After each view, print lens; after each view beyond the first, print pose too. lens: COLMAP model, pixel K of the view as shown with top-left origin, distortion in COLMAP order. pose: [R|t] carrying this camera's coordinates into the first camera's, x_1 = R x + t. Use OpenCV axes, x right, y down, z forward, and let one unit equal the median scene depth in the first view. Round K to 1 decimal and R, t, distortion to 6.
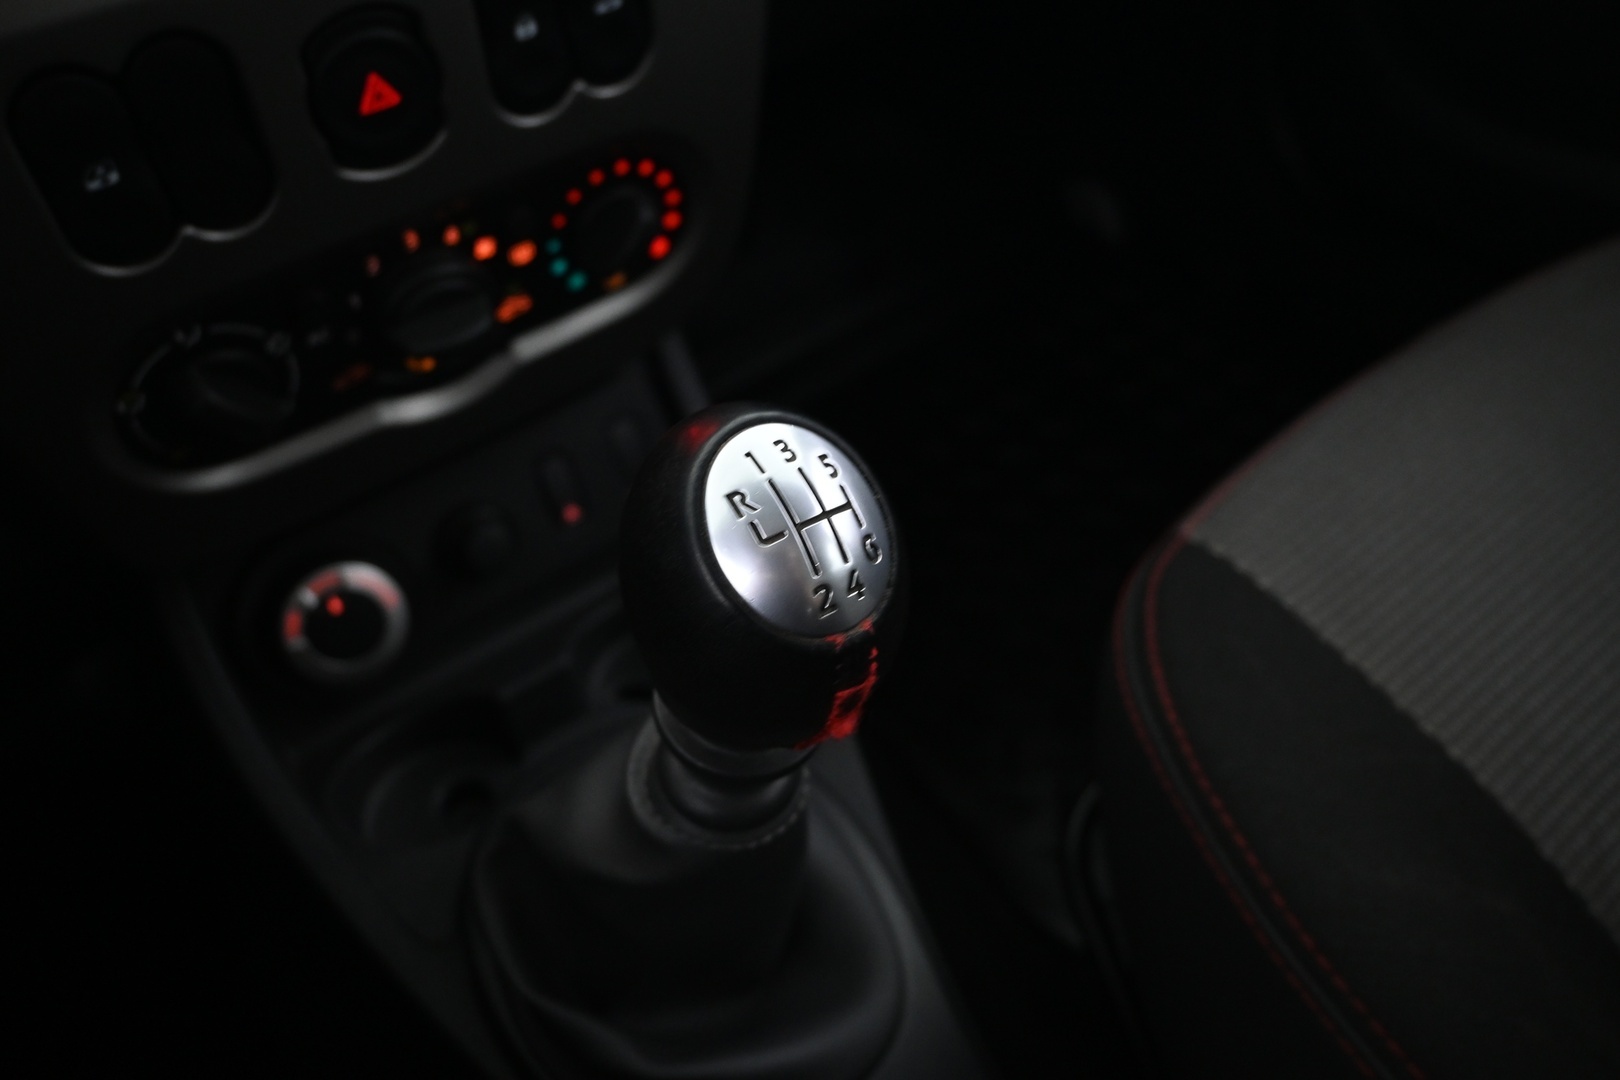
lens RADIAL K [[1285.0, 0, 810.0], [0, 1285.0, 540.0], [0, 0, 1]] dist [-0.002629, -0.004982]
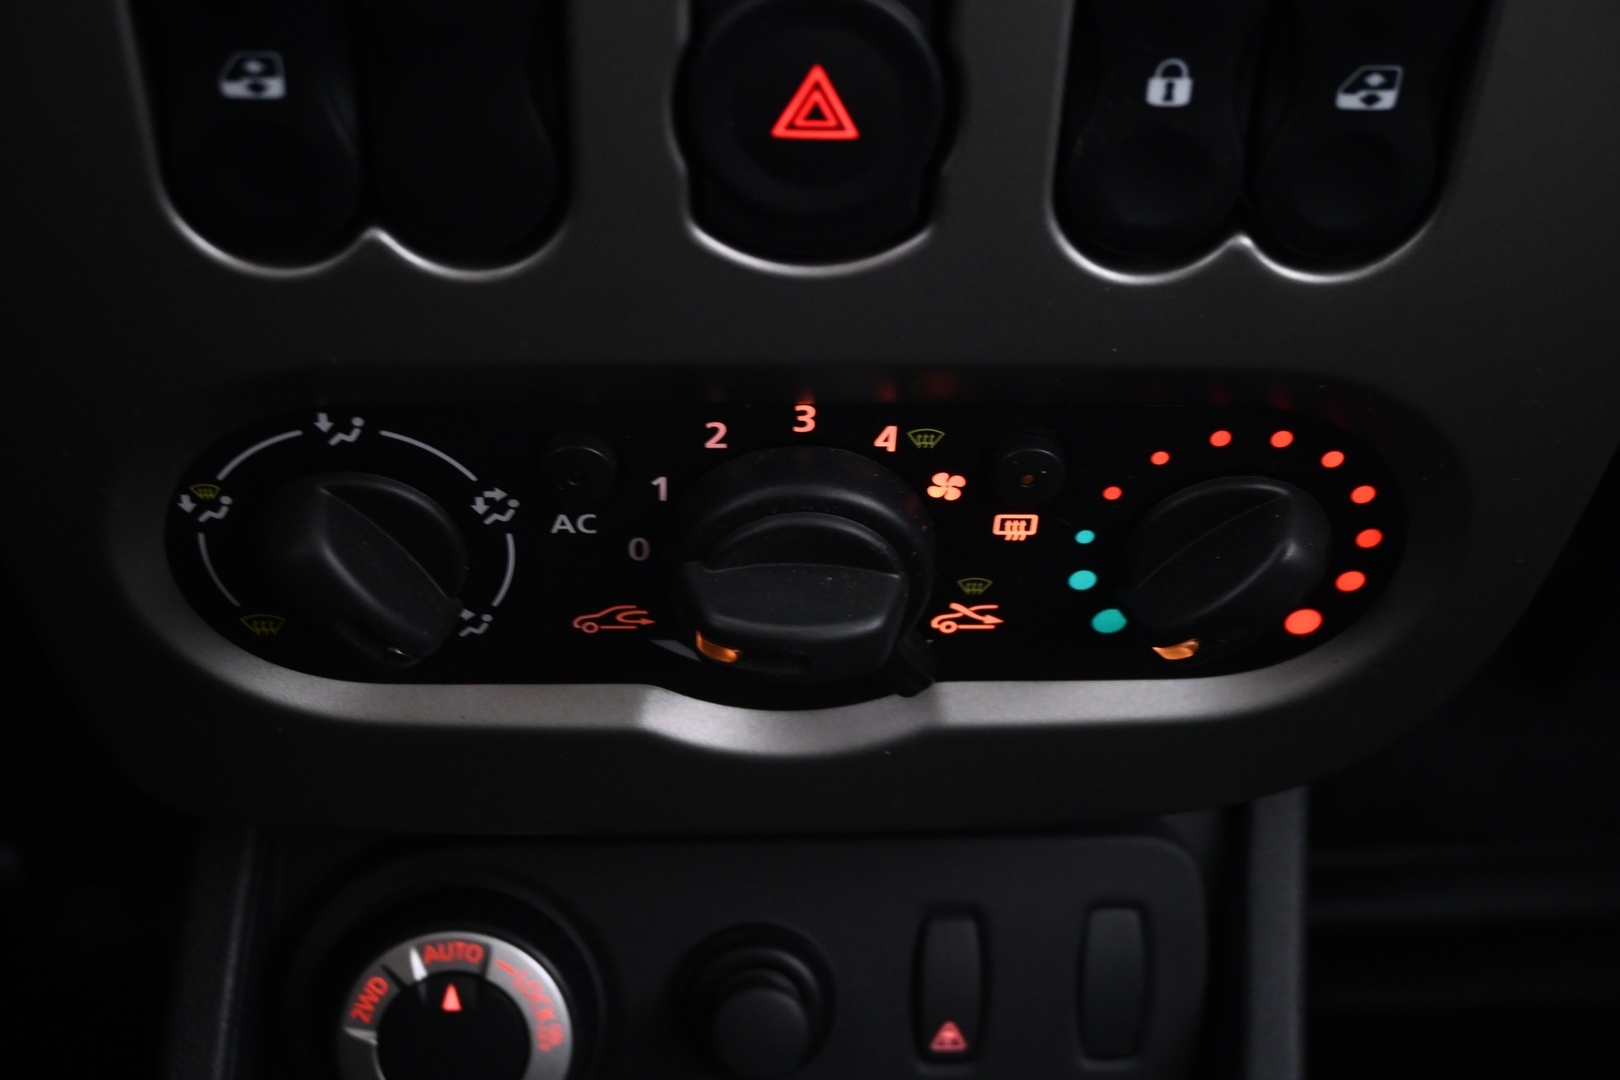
lens RADIAL K [[1916.3, 0, 810.0], [0, 1916.3, 540.0], [0, 0, 1]] dist [-0.012126, -0.027201]
pose [[0.834637, 0.355089, -0.421061, 0.019557], [-0.445088, 0.885126, -0.135822, -0.089170], [0.324463, 0.300771, 0.896805, 0.342136]]
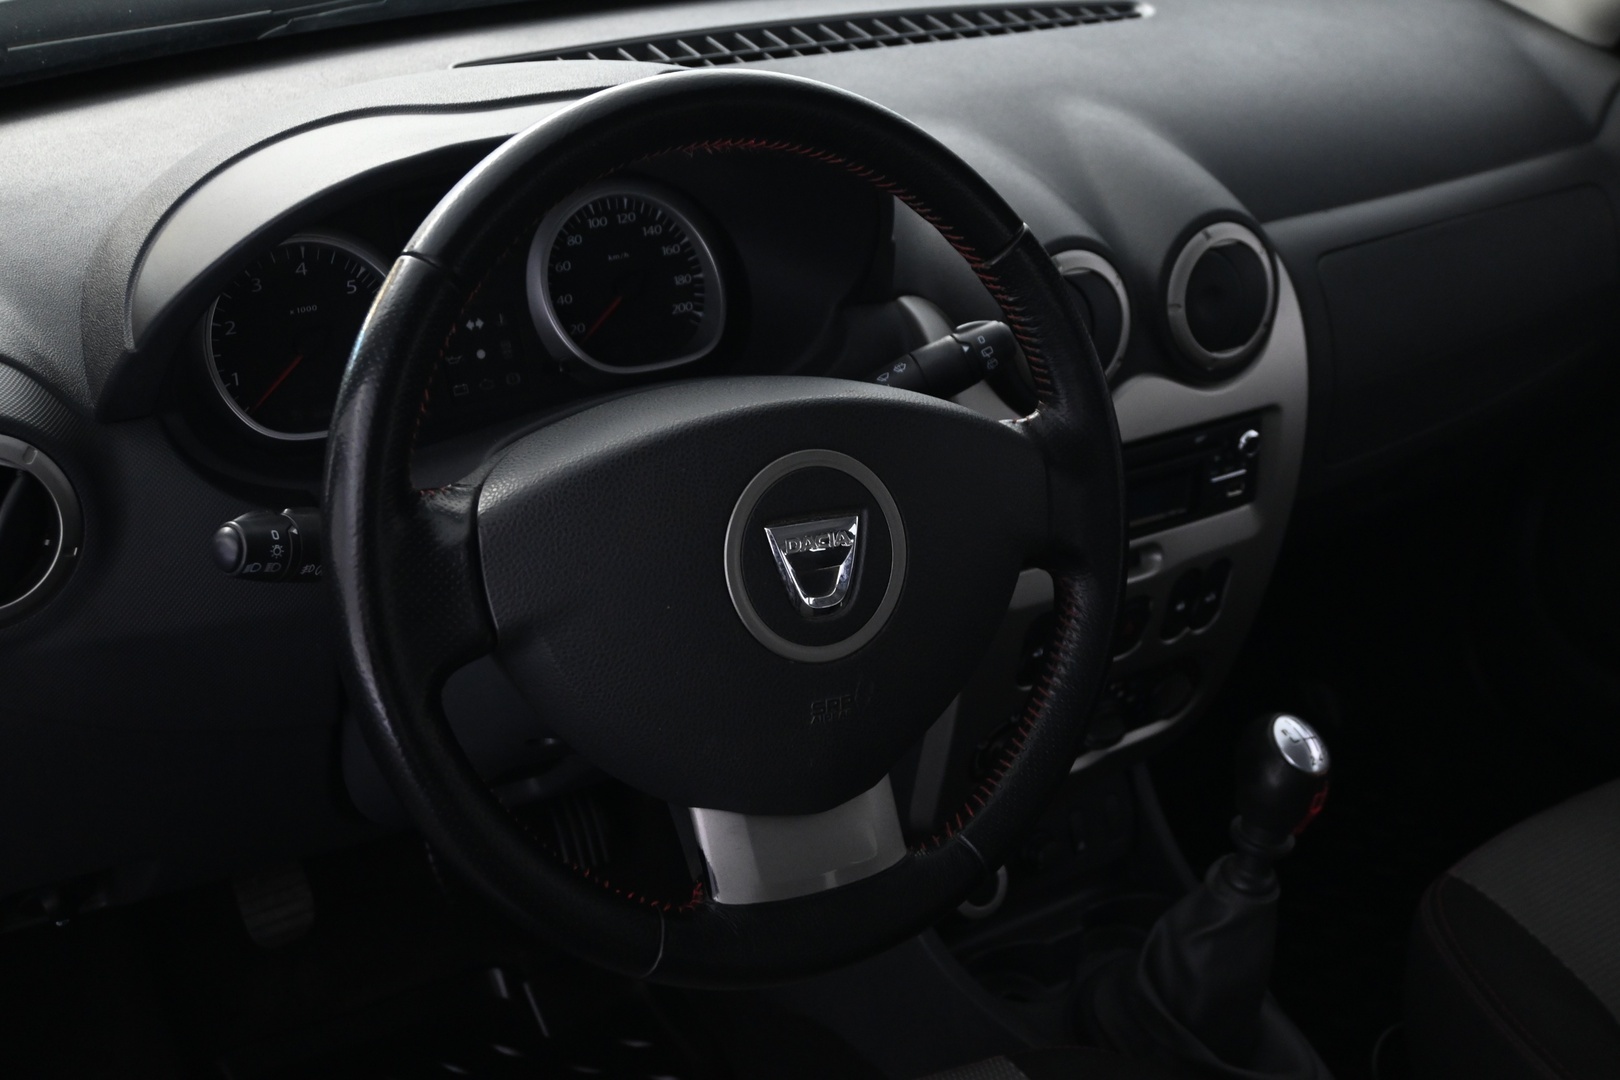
lens RADIAL K [[1916.3, 0, 810.0], [0, 1916.3, 540.0], [0, 0, 1]] dist [-0.012126, -0.027201]
pose [[0.991571, 0.124894, 0.034474, -0.909016], [-0.108884, 0.947474, -0.300729, 0.531455], [-0.070222, 0.294440, 0.953087, -2.021462]]
